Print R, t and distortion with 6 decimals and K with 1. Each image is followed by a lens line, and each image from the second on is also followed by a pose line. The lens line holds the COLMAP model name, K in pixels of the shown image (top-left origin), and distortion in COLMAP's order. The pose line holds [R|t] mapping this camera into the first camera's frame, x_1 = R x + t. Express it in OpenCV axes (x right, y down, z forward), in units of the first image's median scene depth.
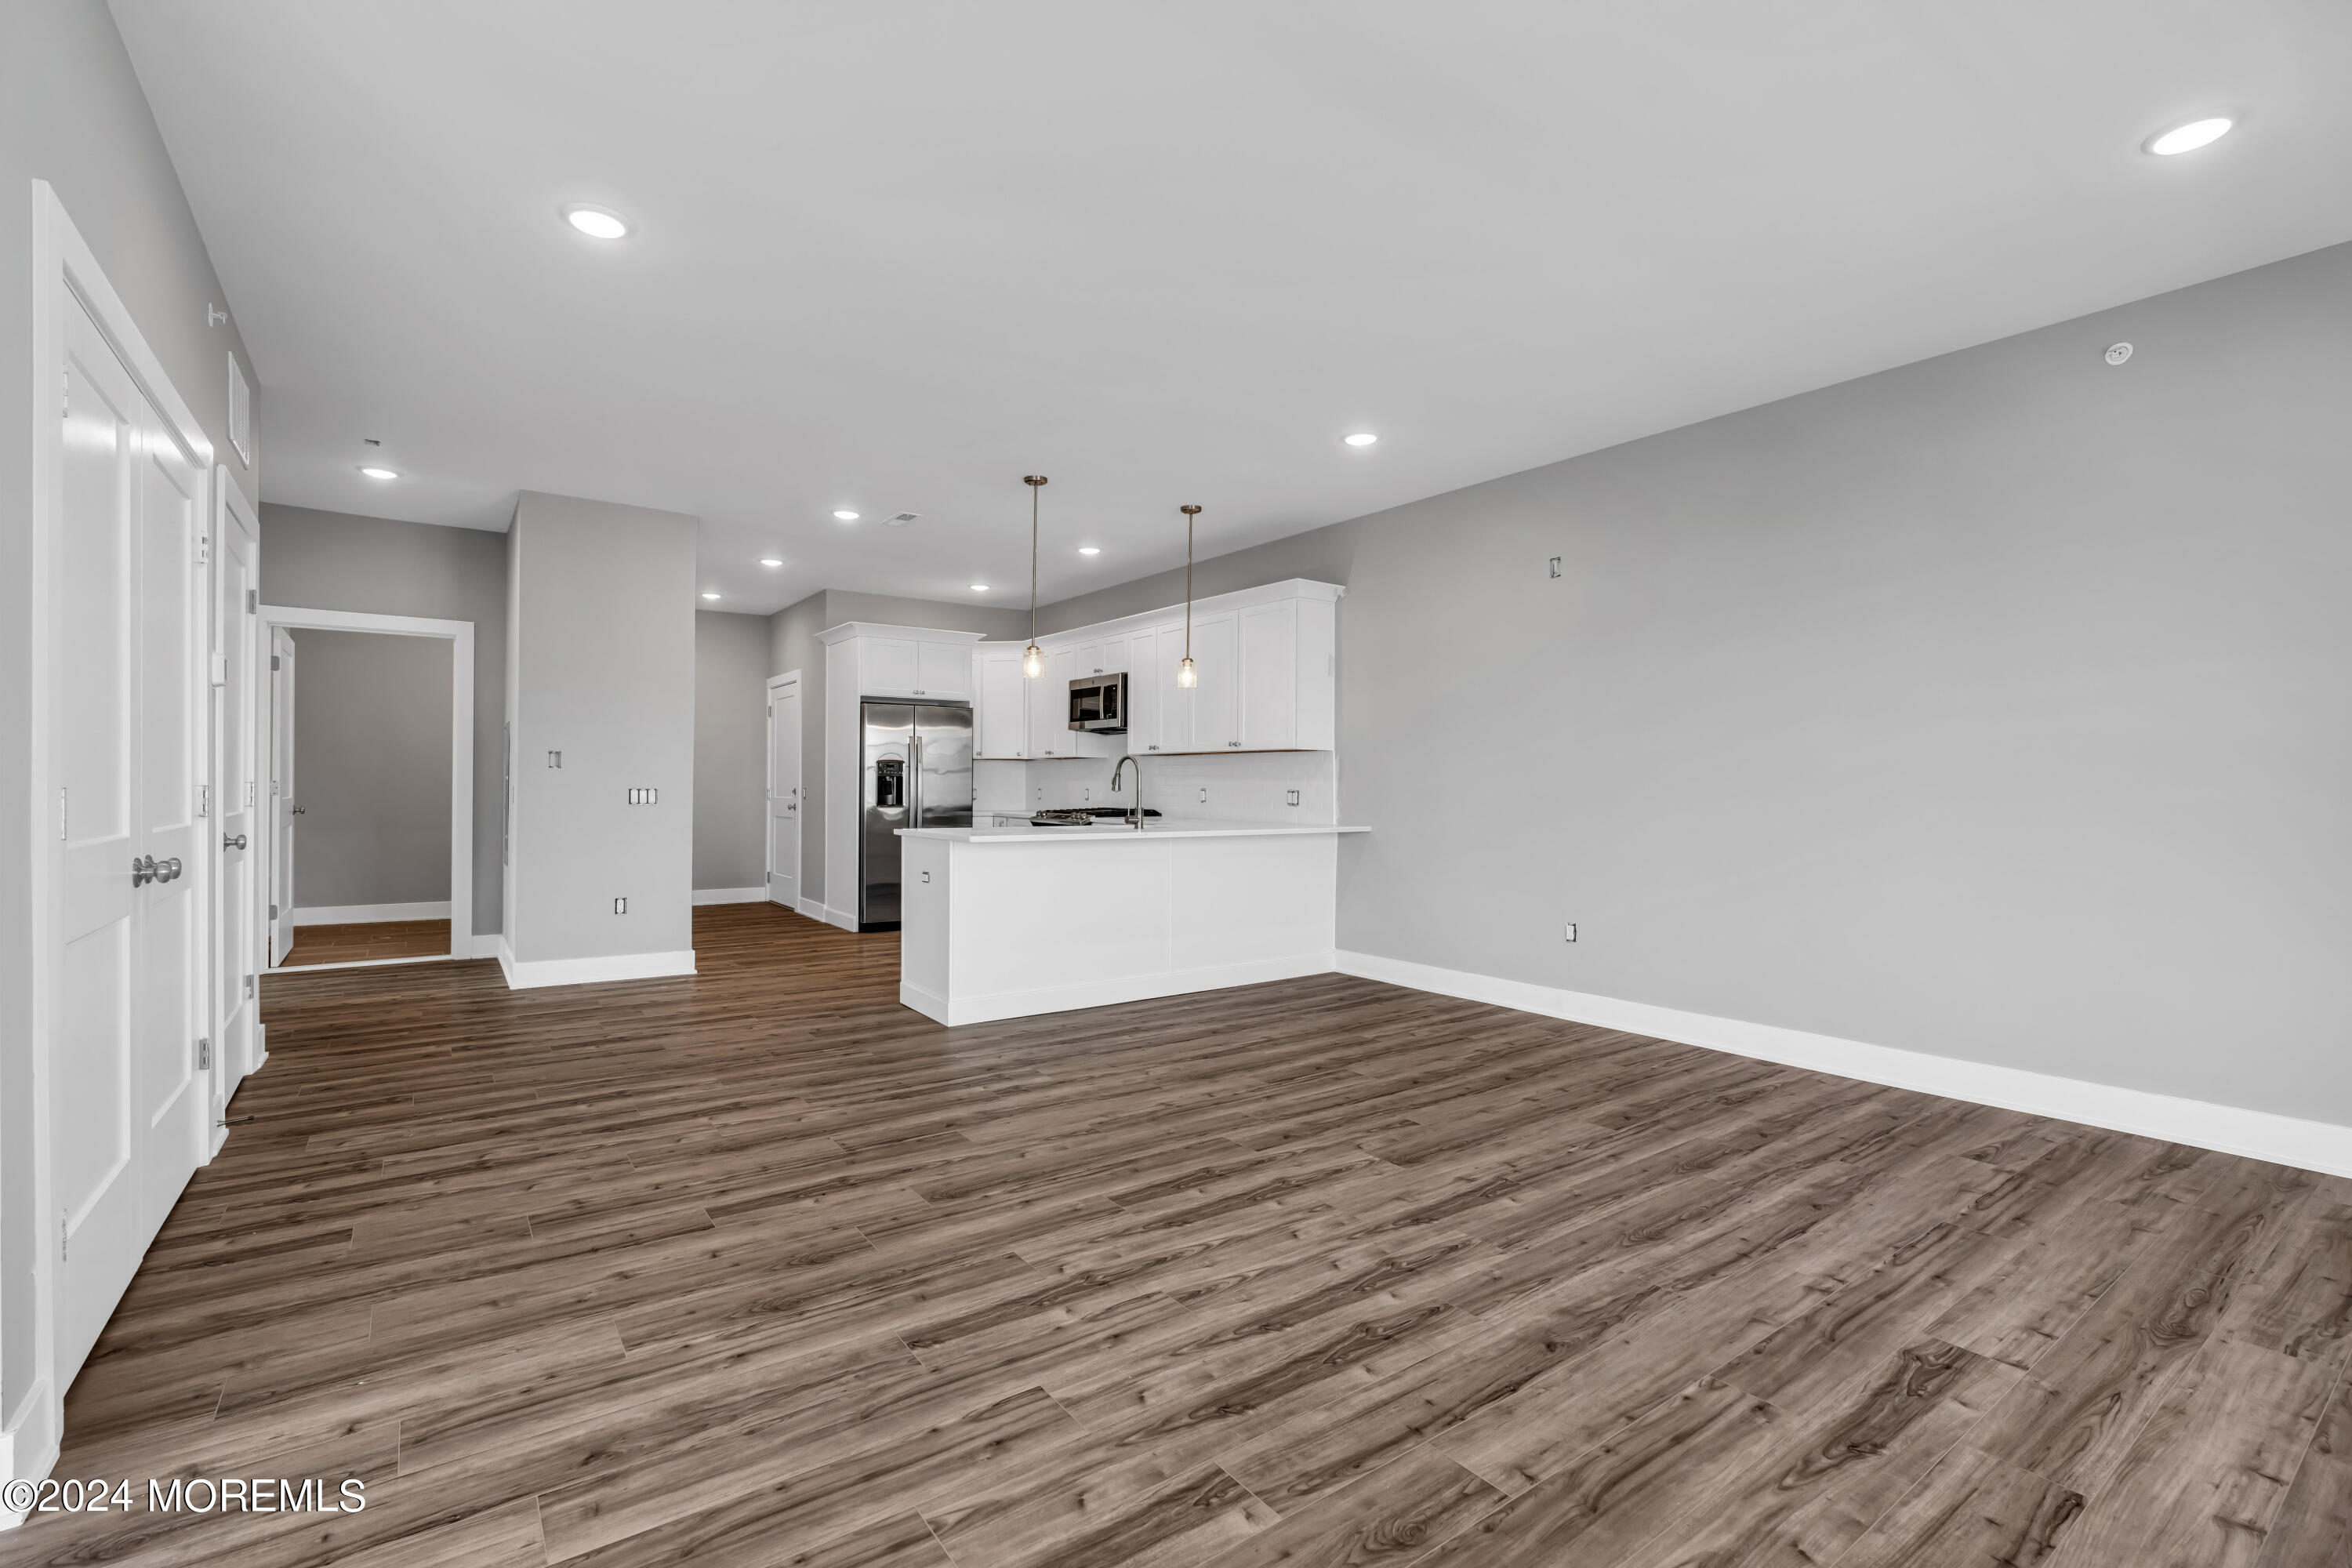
lens RADIAL K [[1045.9, 0, 1175.8], [0, 1045.9, 789.2], [0, 0, 1]] dist [-0.008175, 0.001937]
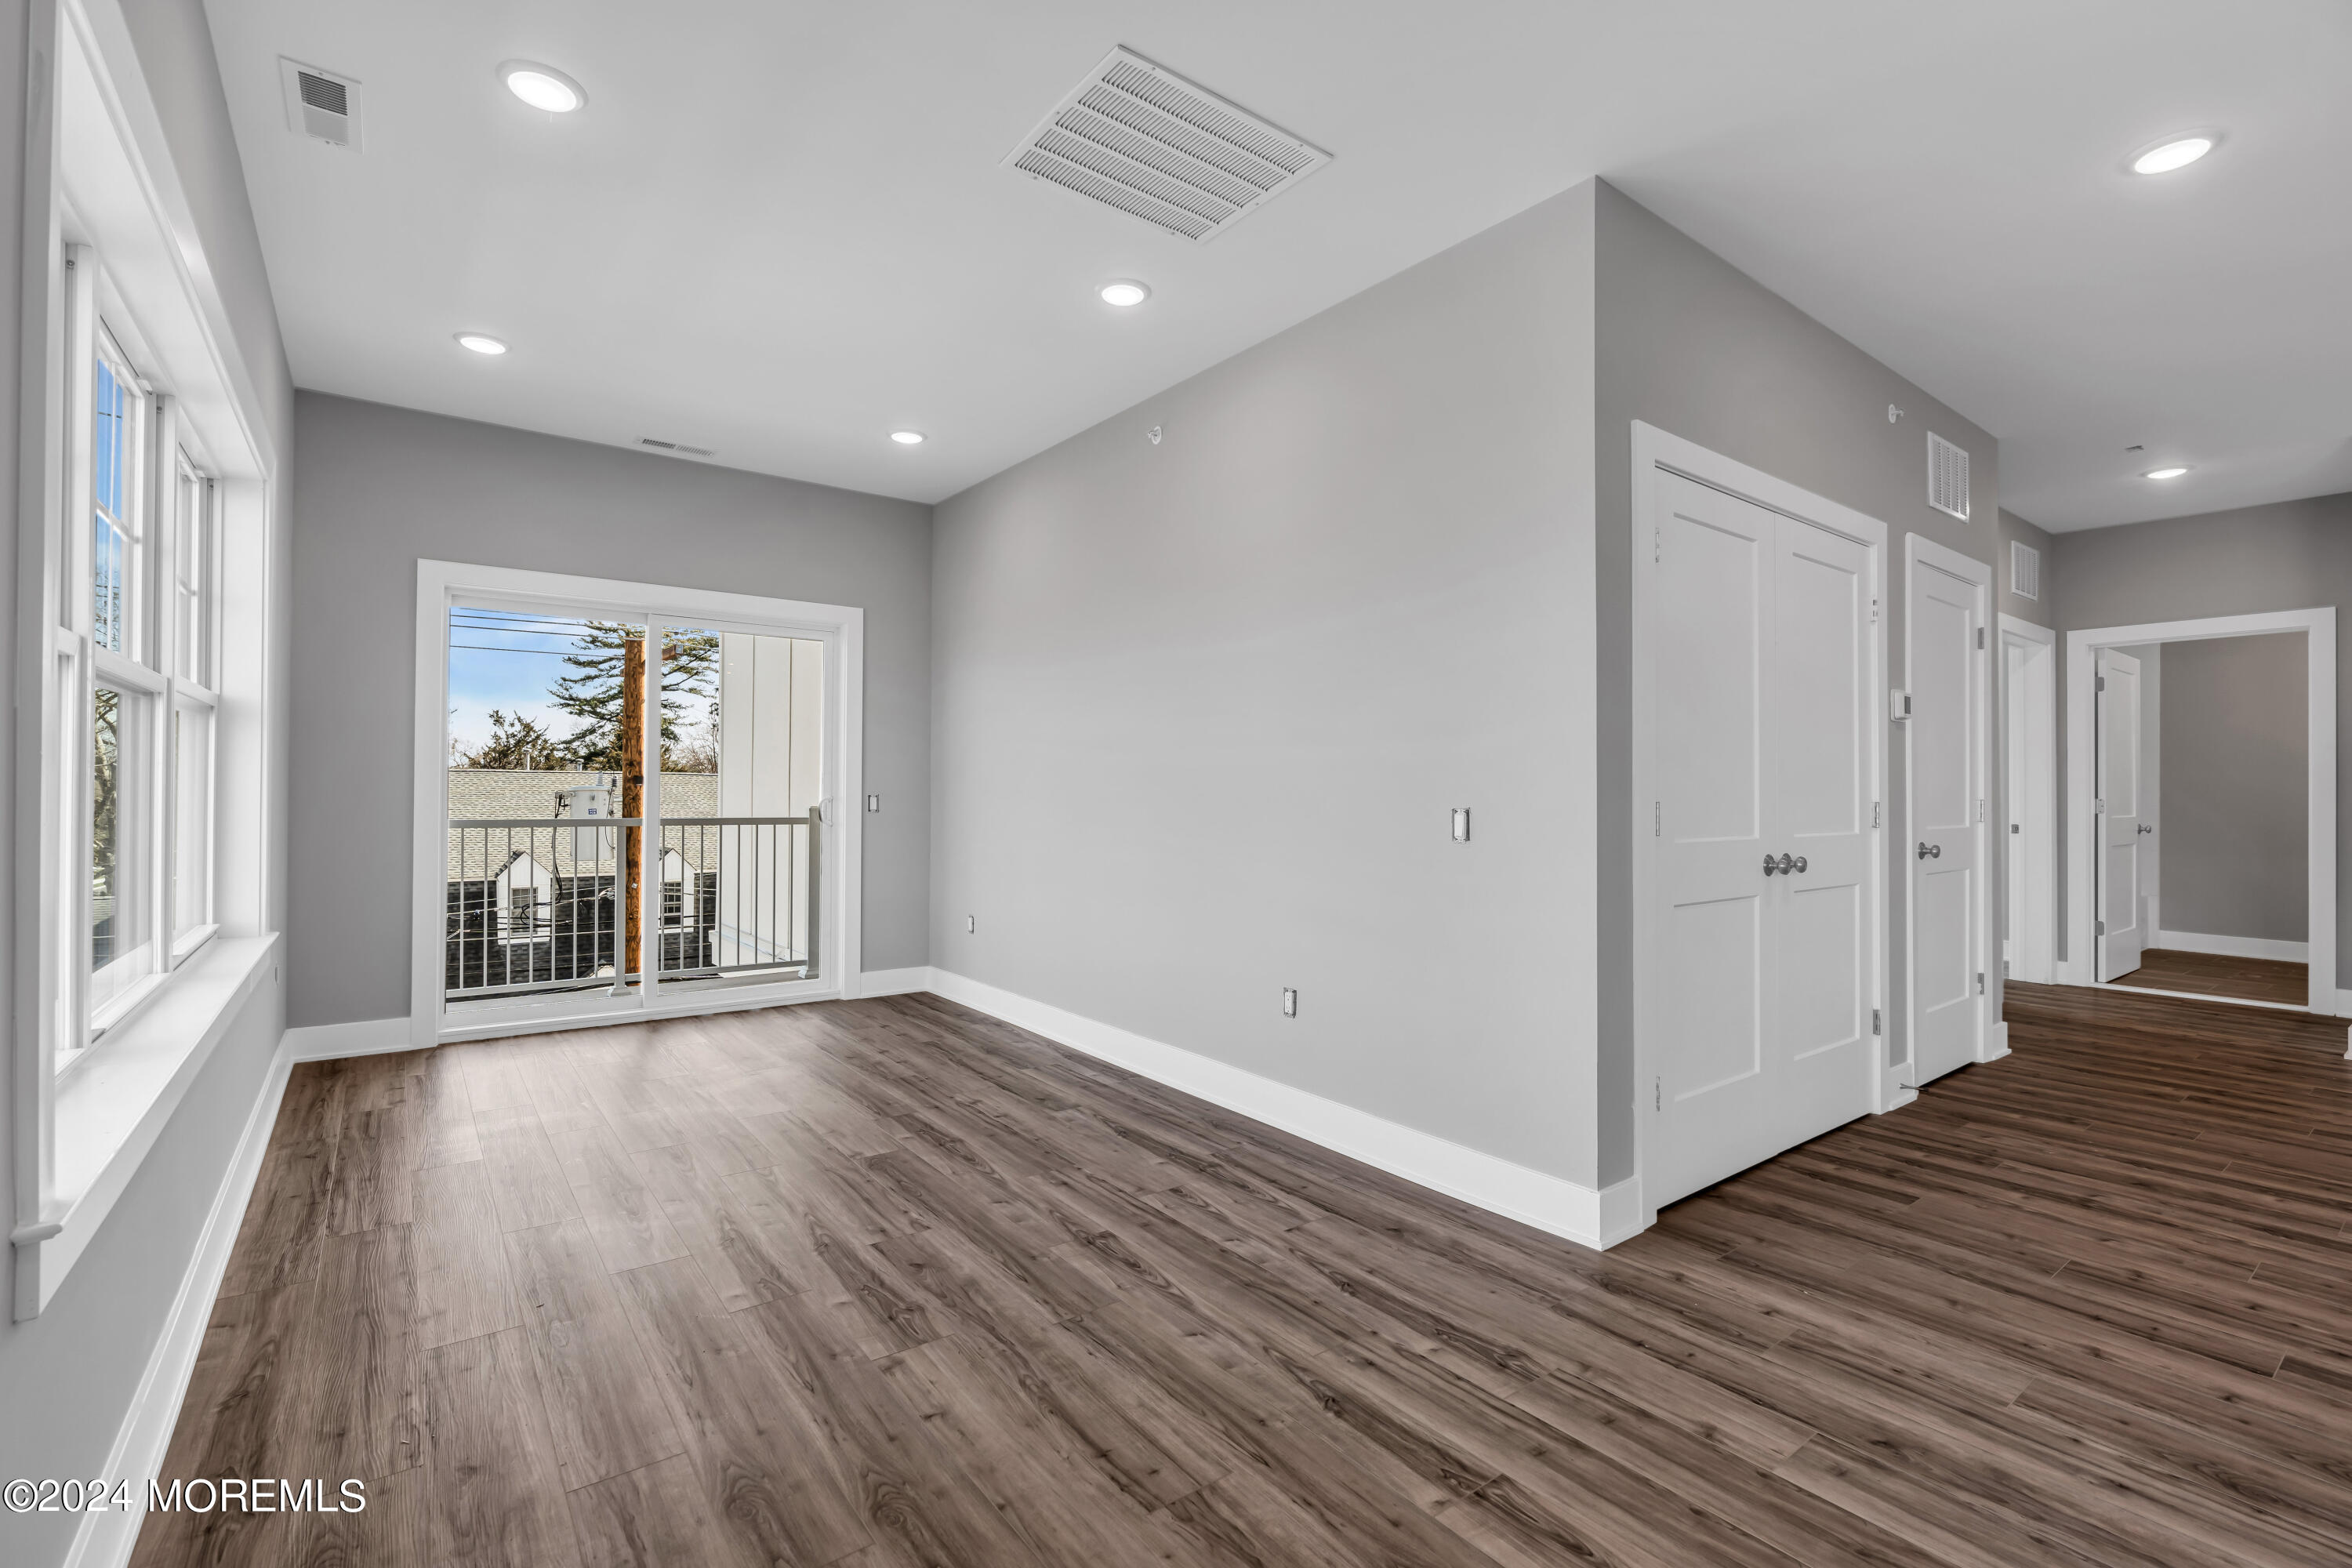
lens RADIAL K [[1045.9, 0, 1175.8], [0, 1045.9, 789.2], [0, 0, 1]] dist [-0.008175, 0.001937]
pose [[0.017442, -0.008510, -0.999812, 0.238576], [-0.009291, 0.999919, -0.008673, -0.000578], [0.999805, 0.009441, 0.017362, 0.130942]]
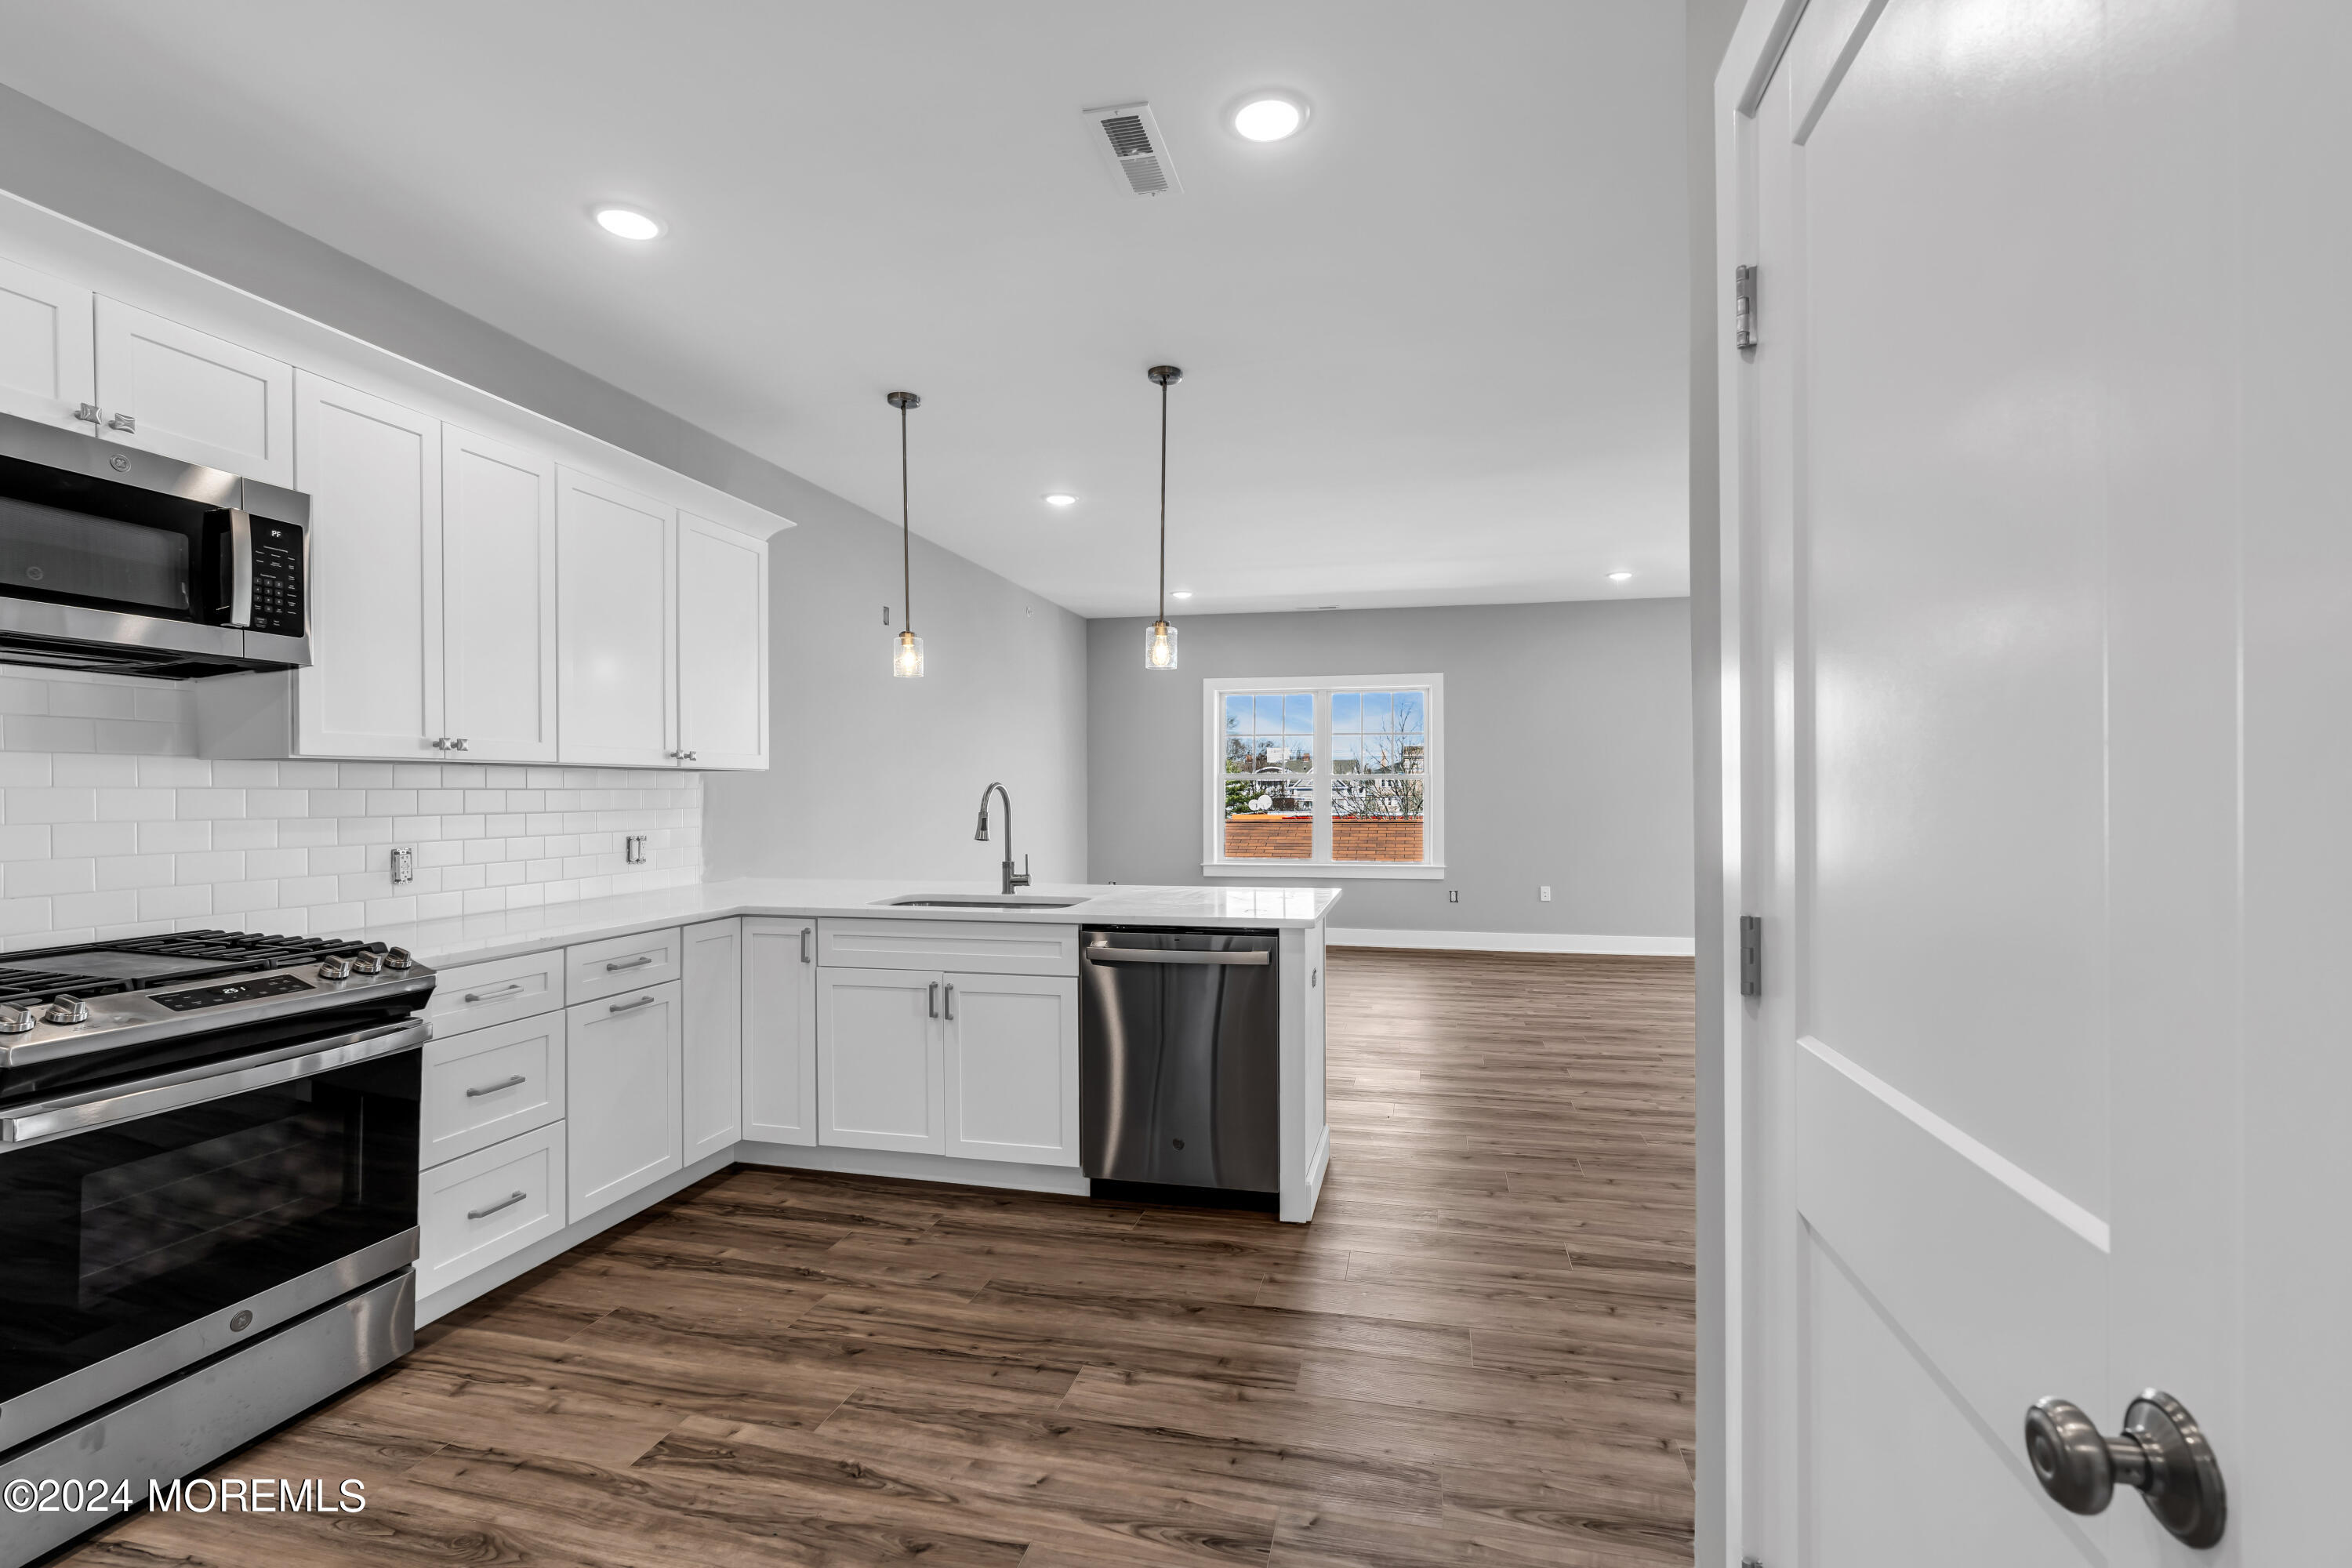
lens RADIAL K [[1068.2, 0, 1173.2], [0, 1068.2, 794.6], [0, 0, 1]] dist [-0.015720, 0.007759]
pose [[-0.650700, -0.006916, 0.759303, -1.001870], [0.002717, 0.999931, 0.011435, -0.053443], [-0.759330, 0.009504, -0.650637, 2.196495]]
